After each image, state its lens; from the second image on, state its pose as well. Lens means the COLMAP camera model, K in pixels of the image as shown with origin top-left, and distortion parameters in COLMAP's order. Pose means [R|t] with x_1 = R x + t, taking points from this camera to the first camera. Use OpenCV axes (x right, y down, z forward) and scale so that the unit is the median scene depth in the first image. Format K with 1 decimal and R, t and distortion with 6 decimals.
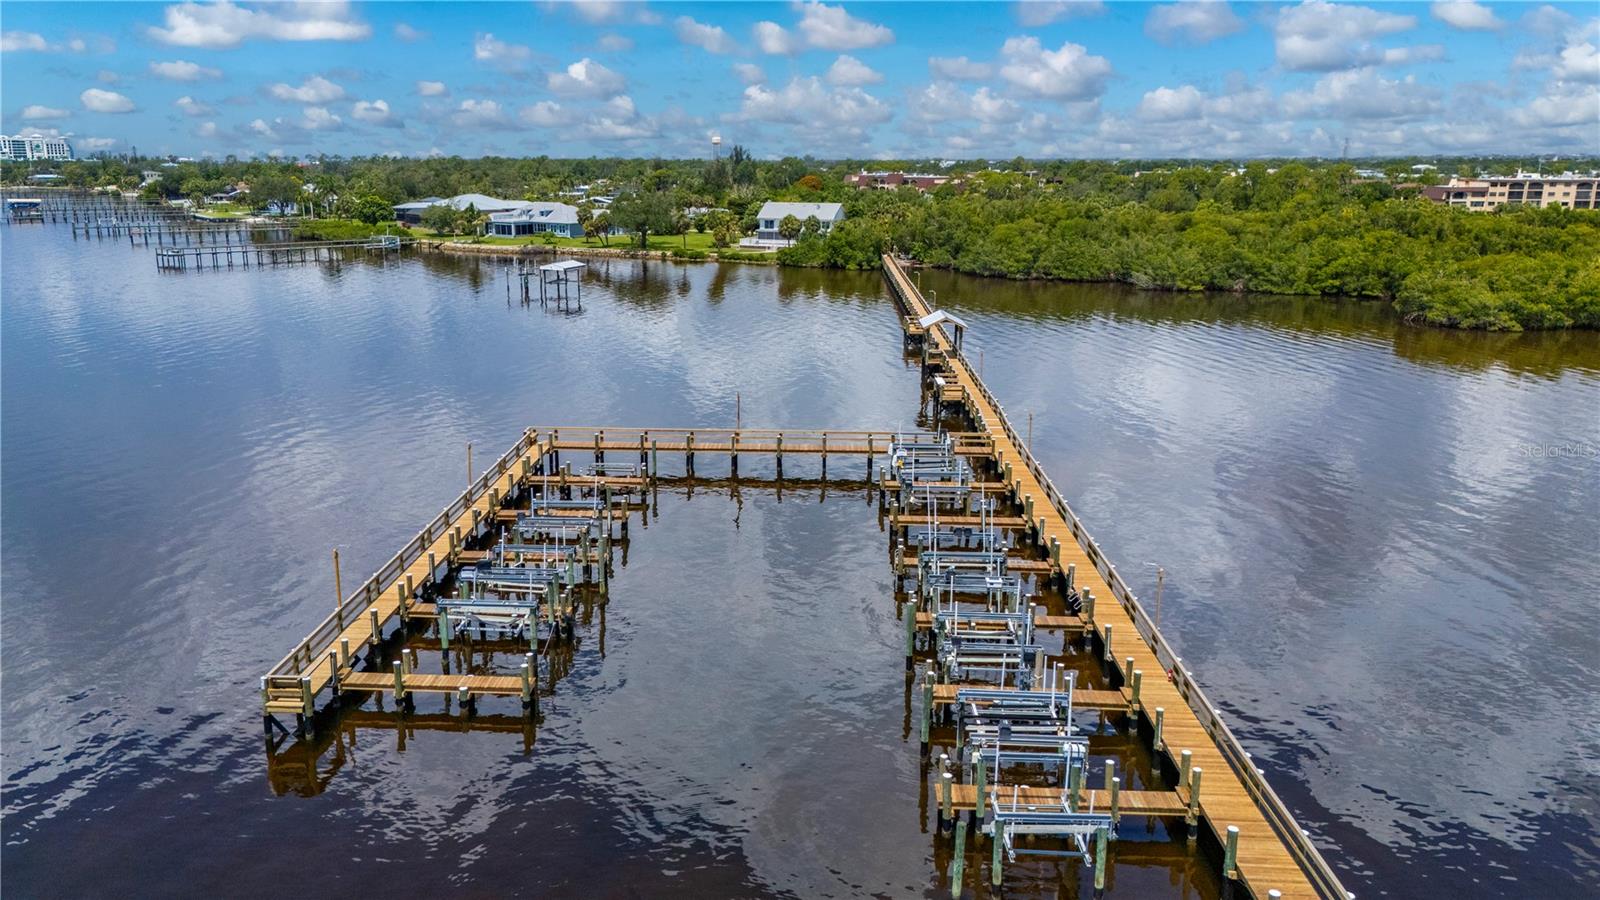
lens RADIAL K [[1209.3, 0, 800.0], [0, 1209.3, 450.0], [0, 0, 1]] dist [0.056670, -0.051487]
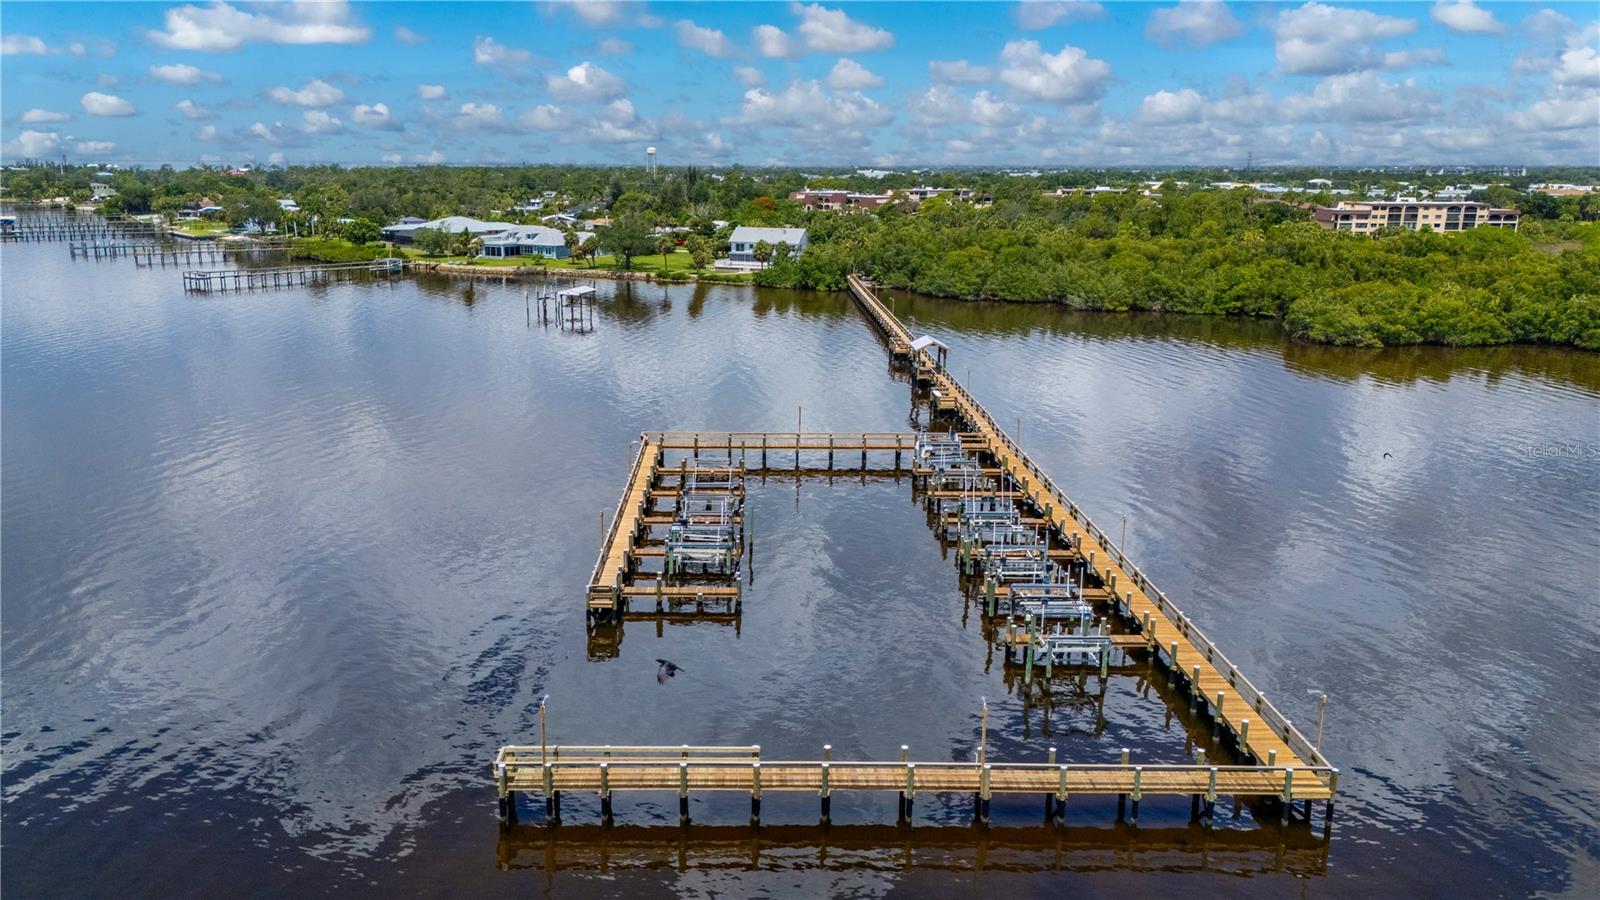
lens RADIAL K [[1192.1, 0, 800.0], [0, 1192.1, 450.0], [0, 0, 1]] dist [0.093058, -0.155302]
pose [[0.998120, -0.010451, 0.060396, -0.046465], [0.010573, 0.999943, -0.001693, 0.001826], [-0.060374, 0.002328, 0.998173, -0.114549]]
